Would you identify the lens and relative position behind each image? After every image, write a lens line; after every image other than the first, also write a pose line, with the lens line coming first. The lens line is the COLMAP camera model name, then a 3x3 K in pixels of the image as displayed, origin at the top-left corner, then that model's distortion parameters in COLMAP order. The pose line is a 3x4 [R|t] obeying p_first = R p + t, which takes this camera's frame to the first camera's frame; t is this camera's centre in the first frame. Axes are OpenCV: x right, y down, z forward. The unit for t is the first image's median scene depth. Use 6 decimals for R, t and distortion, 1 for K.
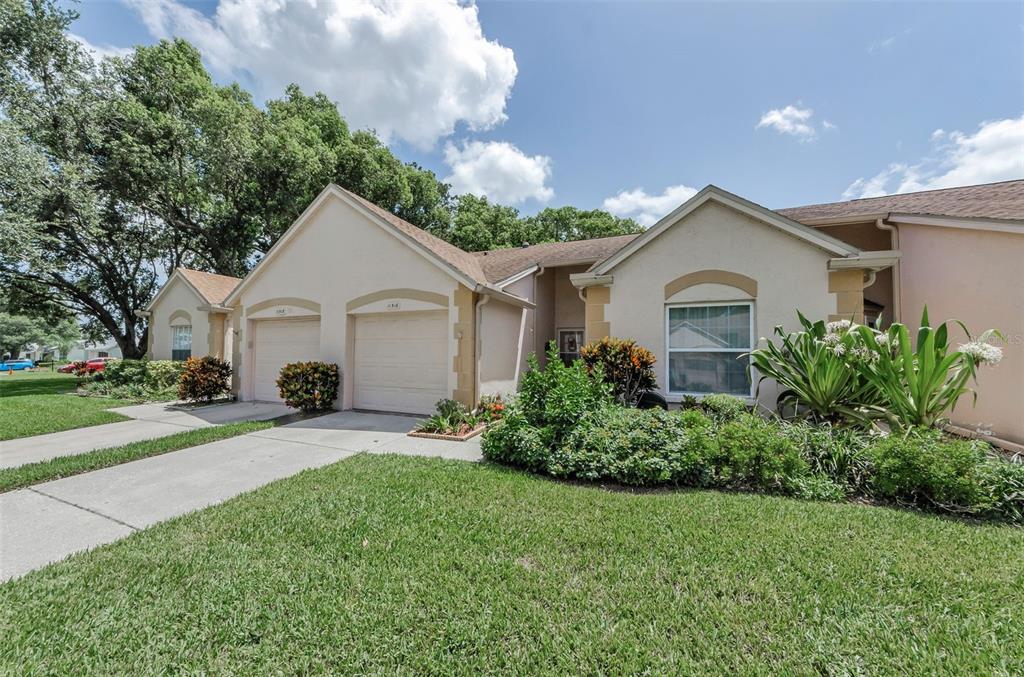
lens RADIAL K [[367.2, 0, 512.0], [0, 367.2, 338.5], [0, 0, 1]] dist [-0.000884, -0.000011]
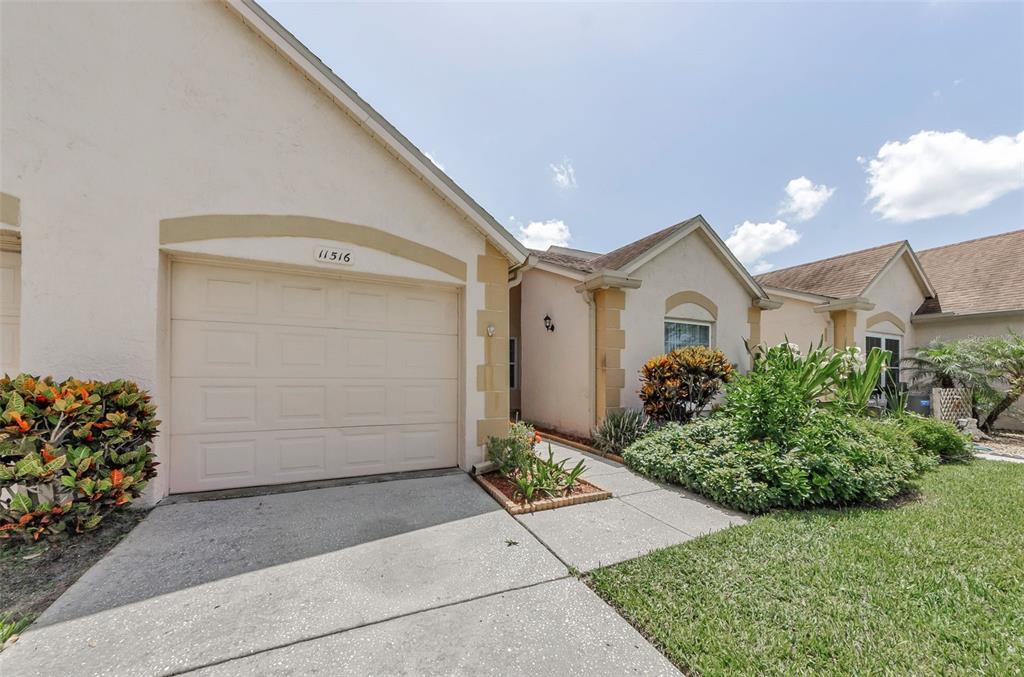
lens RADIAL K [[371.8, 0, 508.9], [0, 371.8, 364.7], [0, 0, 1]] dist [0.000877, 0.000006]
pose [[0.669470, 0.018325, 0.742613, -0.540549], [-0.039516, 0.999159, 0.010968, 0.036887], [-0.741787, -0.036688, 0.669631, 0.522918]]
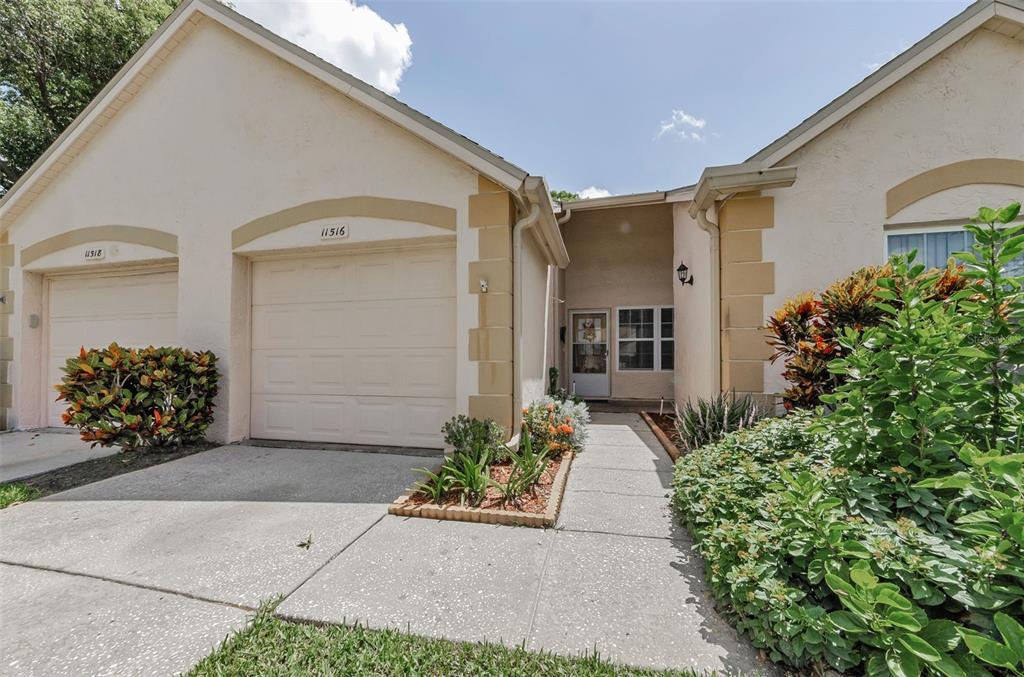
lens RADIAL K [[380.8, 0, 513.2], [0, 380.8, 354.1], [0, 0, 1]] dist [-0.001925, 0.000024]
pose [[0.985143, -0.004244, 0.171684, -0.177875], [0.000143, 0.999714, 0.023894, 0.065597], [-0.171736, -0.023514, 0.984862, 0.457906]]
